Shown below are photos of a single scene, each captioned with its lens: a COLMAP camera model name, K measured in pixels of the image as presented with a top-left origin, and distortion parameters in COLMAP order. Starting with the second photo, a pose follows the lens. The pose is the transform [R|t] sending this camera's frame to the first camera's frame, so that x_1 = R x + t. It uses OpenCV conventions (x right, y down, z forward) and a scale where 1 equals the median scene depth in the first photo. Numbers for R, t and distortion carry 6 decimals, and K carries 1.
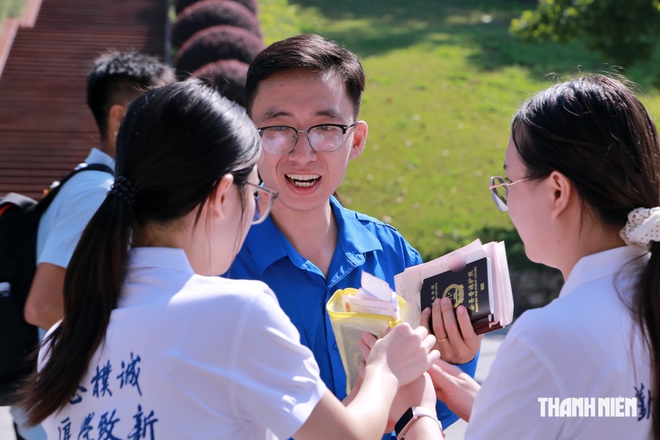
lens RADIAL K [[1938.2, 0, 330.0], [0, 1938.2, 220.0], [0, 0, 1]] dist [-0.021175, 0.000000]
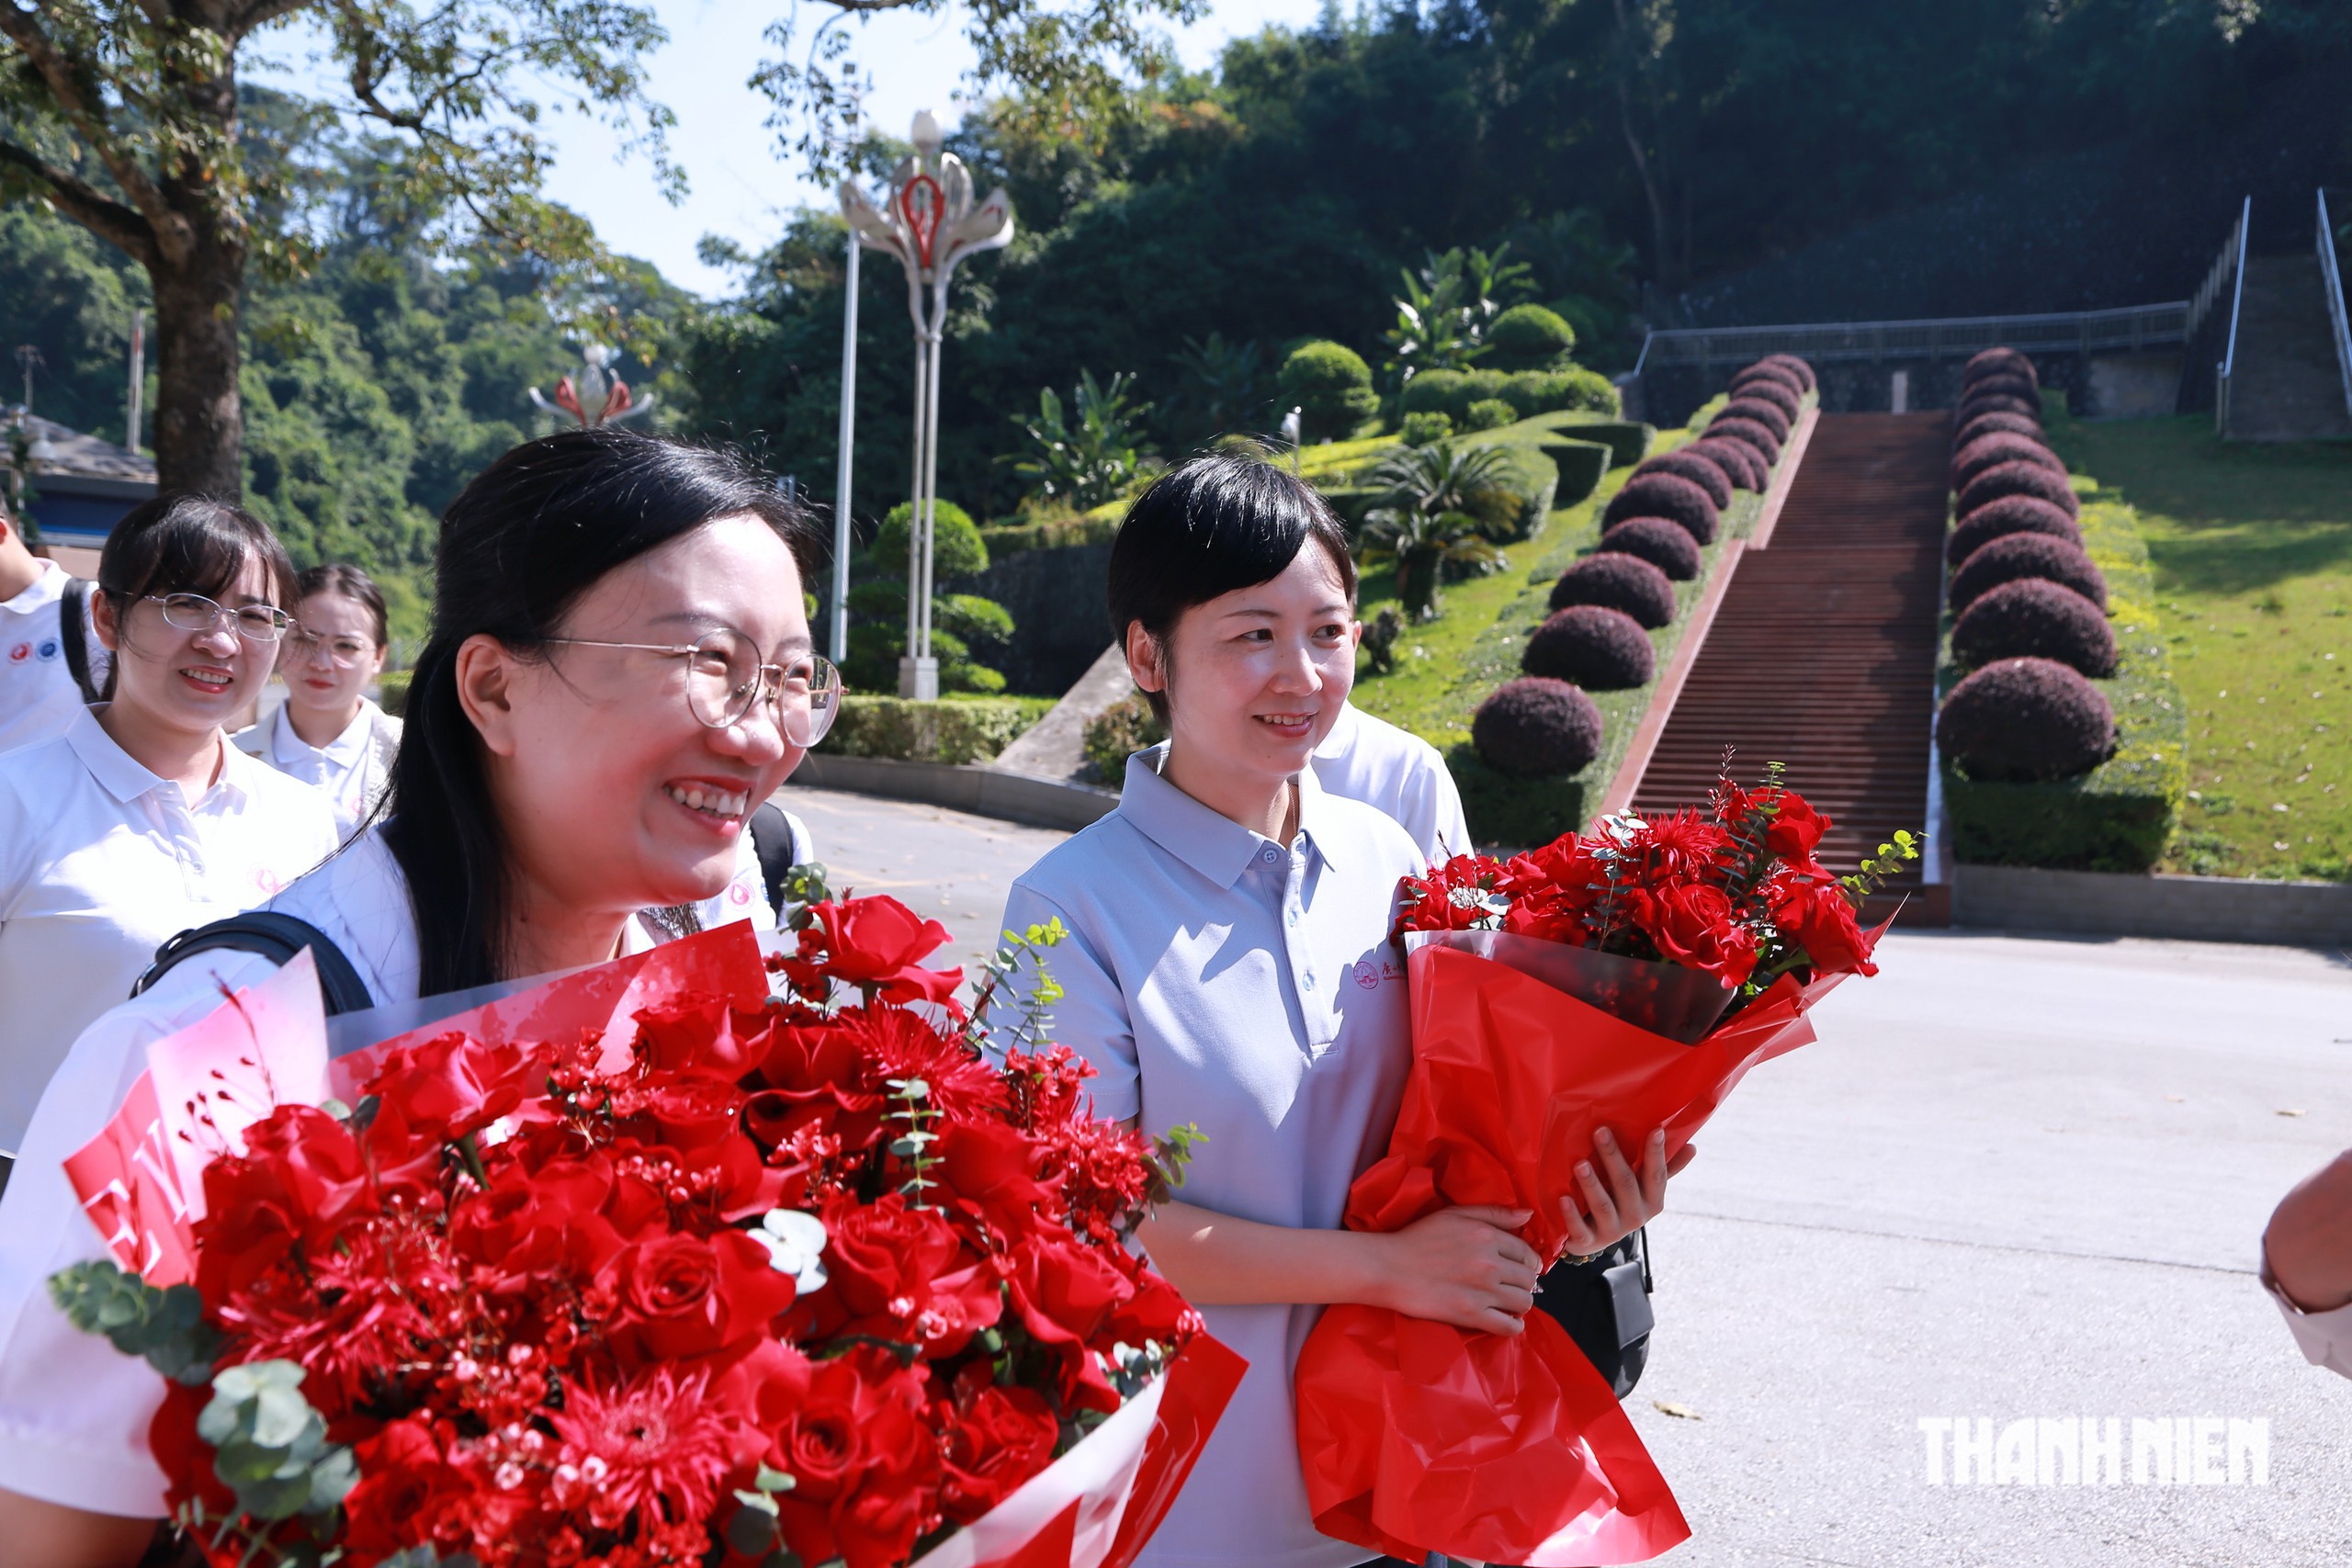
lens RADIAL K [[2142.8, 0, 1174.6], [0, 2142.8, 780.1], [0, 0, 1]] dist [0.005935, 0.000000]
pose [[0.904581, 0.013939, -0.426074, -0.000132], [-0.016818, 0.999854, -0.002997, -0.000972], [0.425970, 0.009877, 0.904683, 0.151018]]
